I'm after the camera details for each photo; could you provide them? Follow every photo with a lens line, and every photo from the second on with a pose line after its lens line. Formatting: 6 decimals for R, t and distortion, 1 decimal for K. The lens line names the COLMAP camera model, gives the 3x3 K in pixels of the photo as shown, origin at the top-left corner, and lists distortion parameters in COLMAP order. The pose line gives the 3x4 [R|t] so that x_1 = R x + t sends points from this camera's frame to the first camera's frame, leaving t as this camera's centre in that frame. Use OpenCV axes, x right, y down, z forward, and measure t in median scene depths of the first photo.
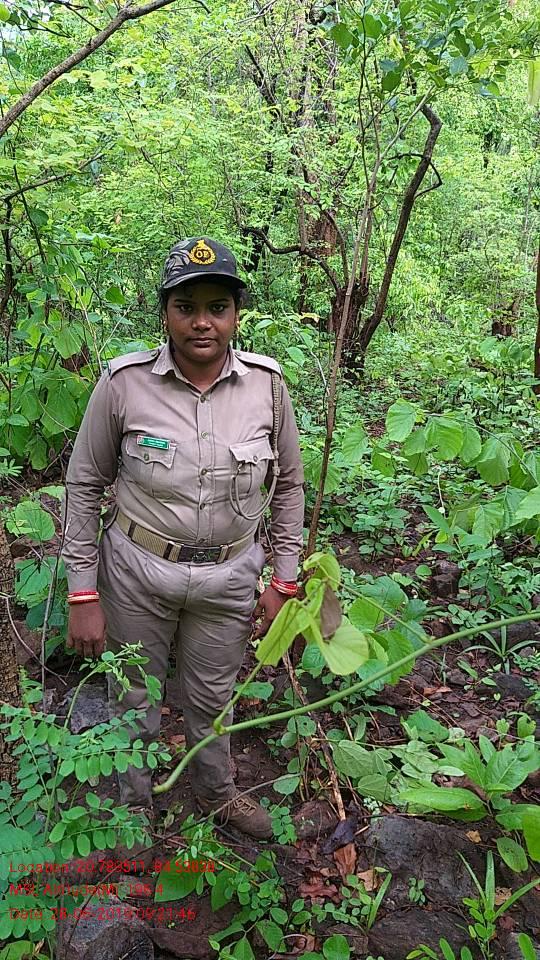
lens RADIAL K [[776.6, 0, 270.0], [0, 776.6, 480.0], [0, 0, 1]] dist [0.047075, -0.000438]
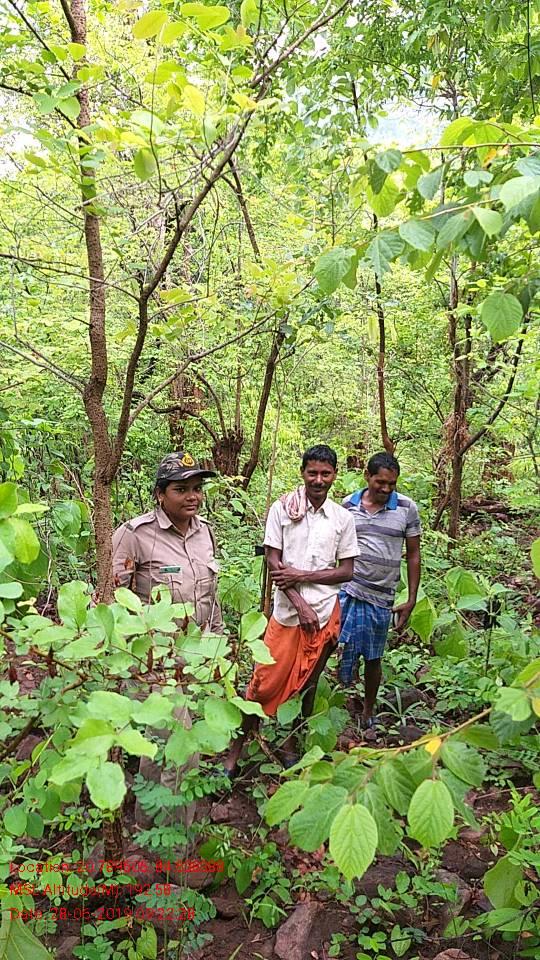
lens RADIAL K [[760.6, 0, 270.0], [0, 760.6, 480.0], [0, 0, 1]] dist [0.003592, 0.000914]
pose [[0.982109, -0.072595, 0.173759, -0.040415], [0.101996, 0.980707, -0.166767, 0.008218], [-0.158300, 0.181506, 0.970565, -0.102683]]
